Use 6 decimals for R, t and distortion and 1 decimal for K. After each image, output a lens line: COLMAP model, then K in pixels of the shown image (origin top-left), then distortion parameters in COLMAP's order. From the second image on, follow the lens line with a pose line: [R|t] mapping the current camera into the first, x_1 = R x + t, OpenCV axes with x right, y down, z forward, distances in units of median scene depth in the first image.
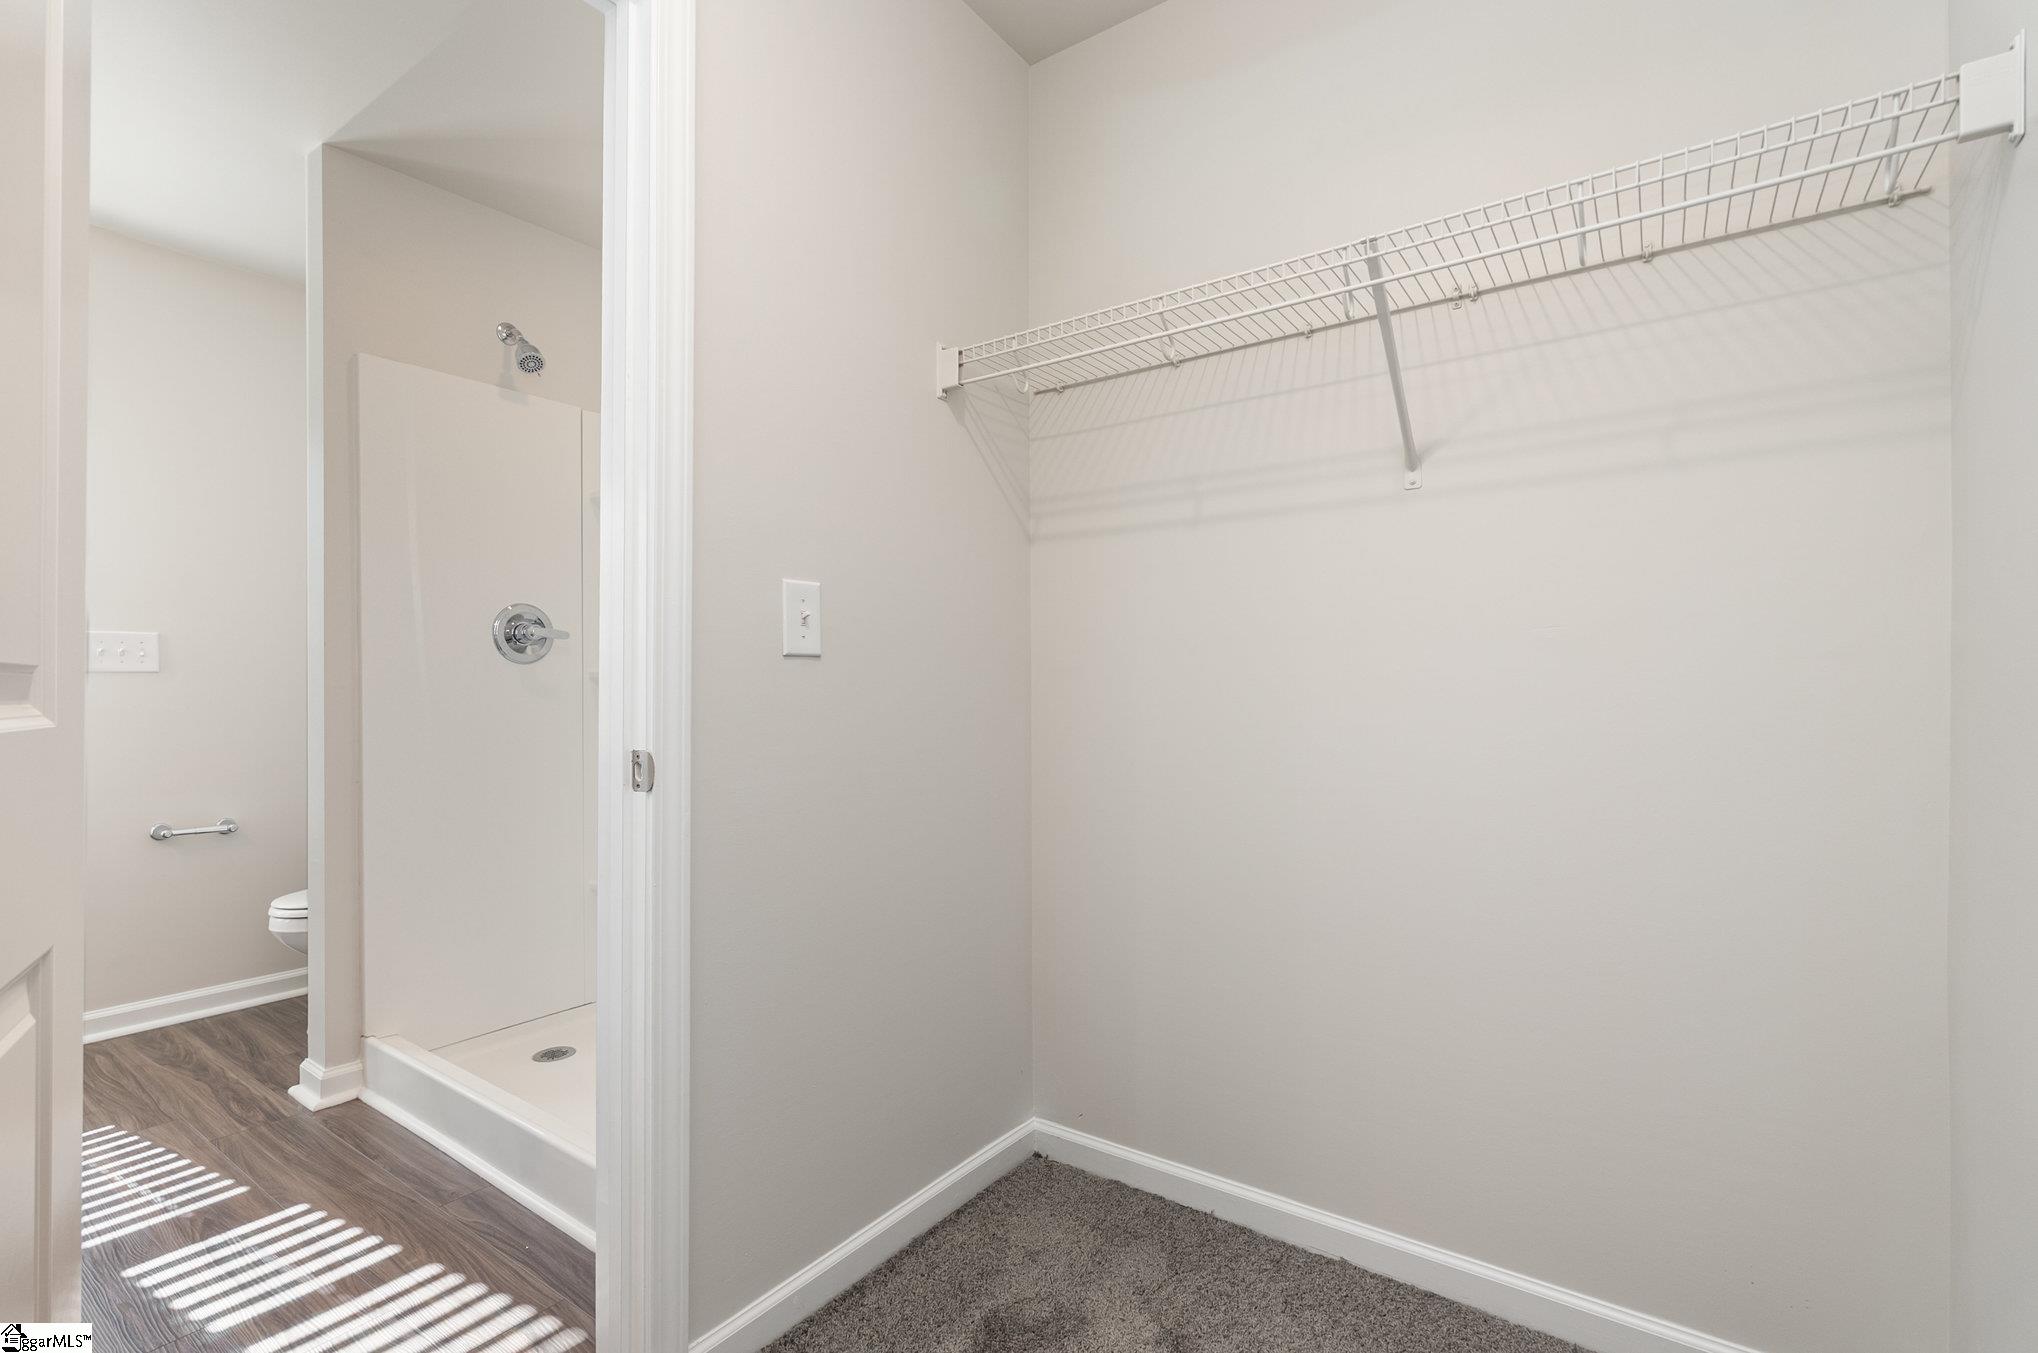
lens RADIAL K [[918.2, 0, 1027.4], [0, 918.2, 683.2], [0, 0, 1]] dist [-0.005801, -0.000693]
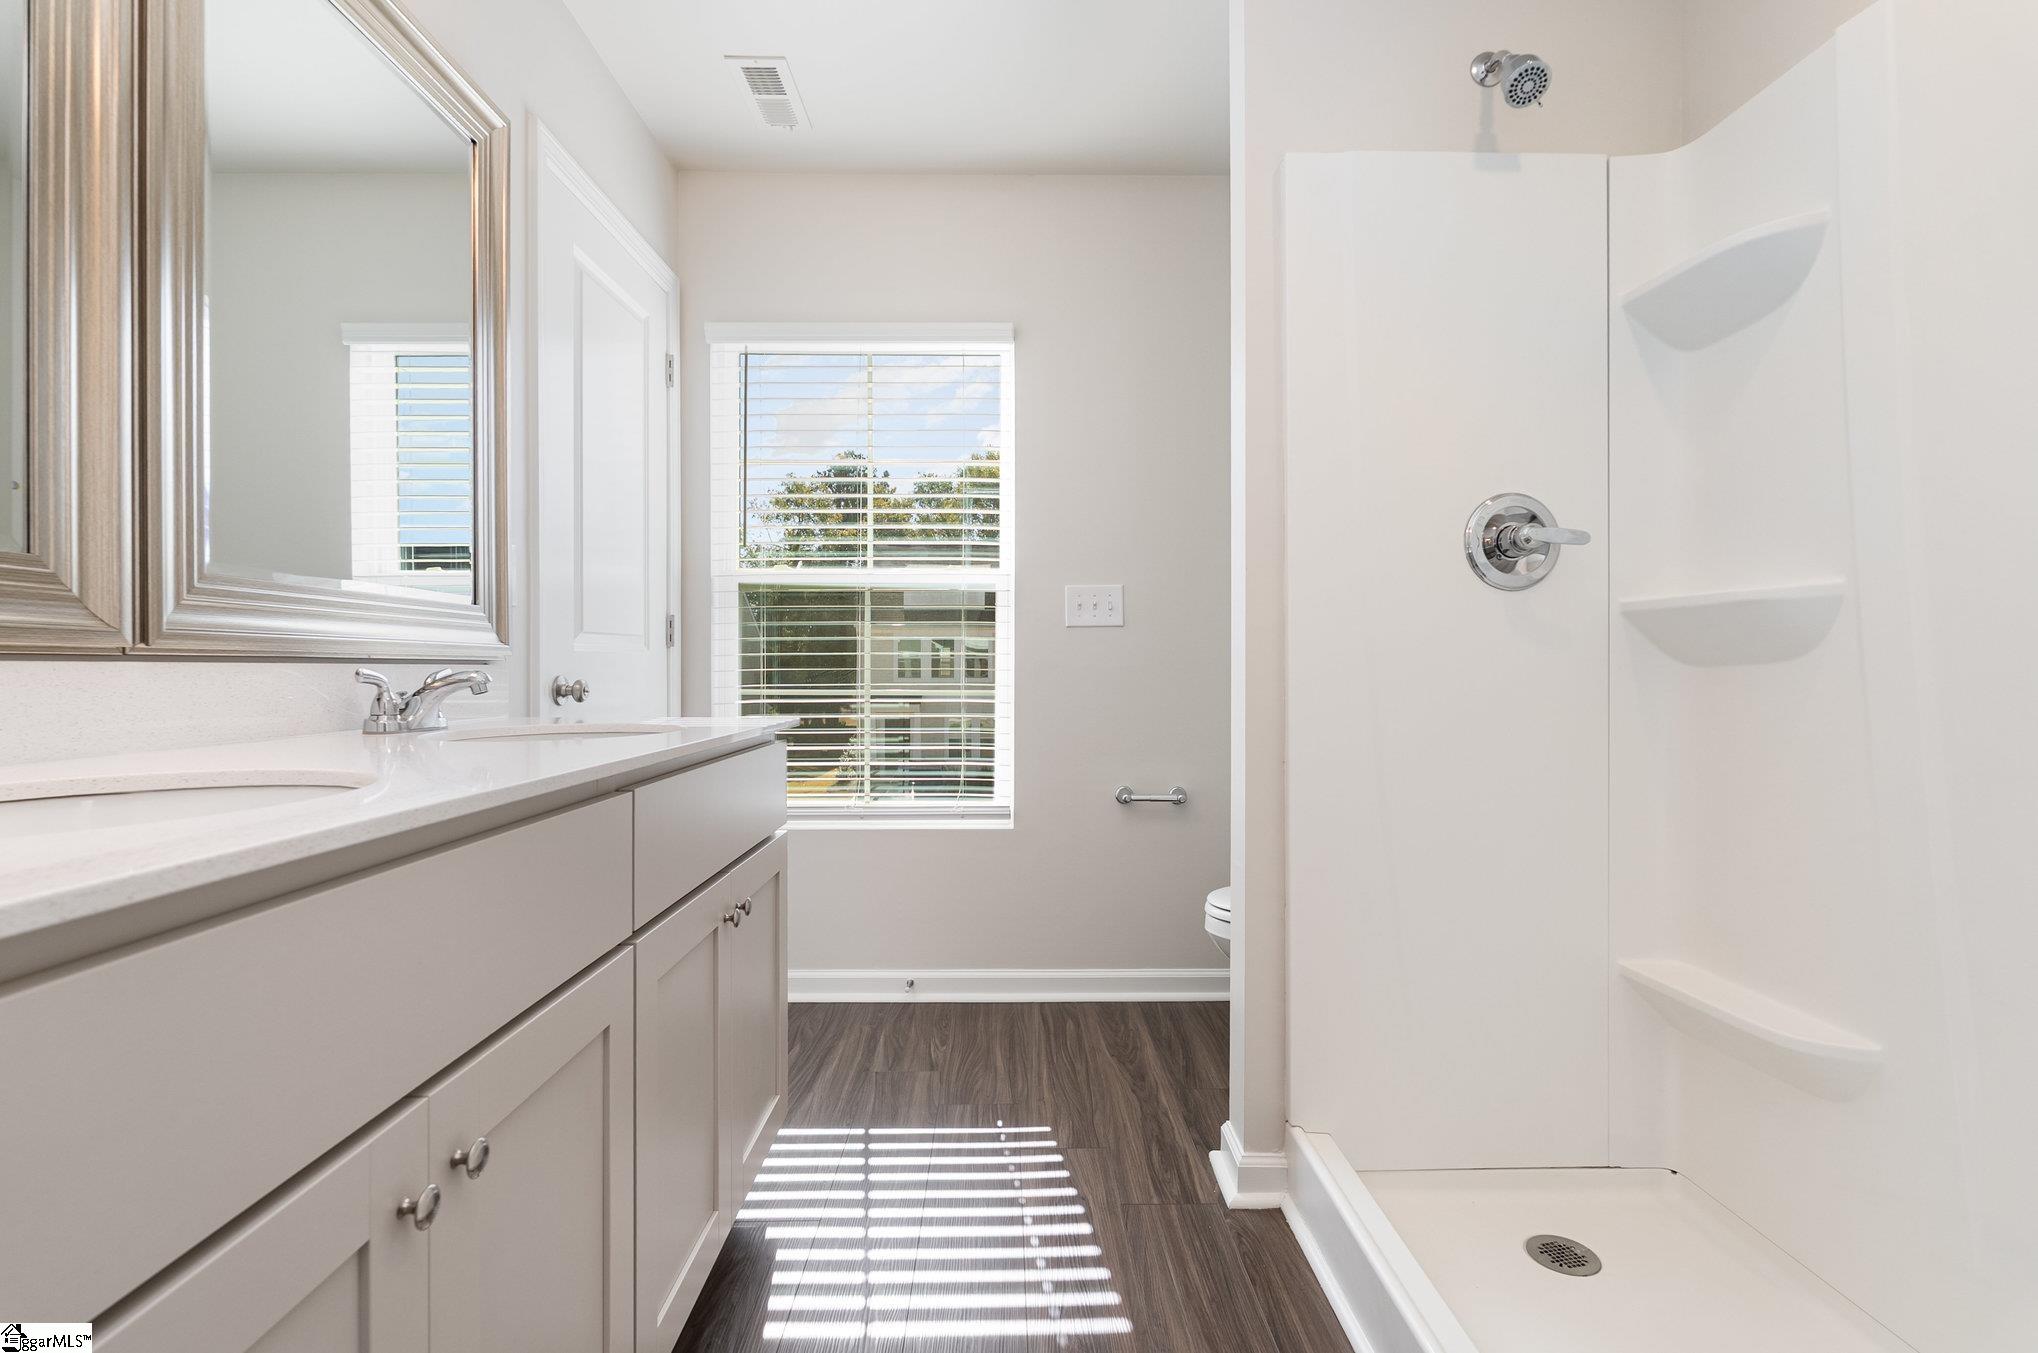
lens RADIAL K [[940.5, 0, 1033.1], [0, 940.5, 681.0], [0, 0, 1]] dist [0.000791, 0.000815]
pose [[0.588459, 0.013008, -0.808423, -0.235359], [0.005071, 0.999792, 0.019778, 0.026838], [0.808511, -0.015738, 0.588270, 0.379656]]
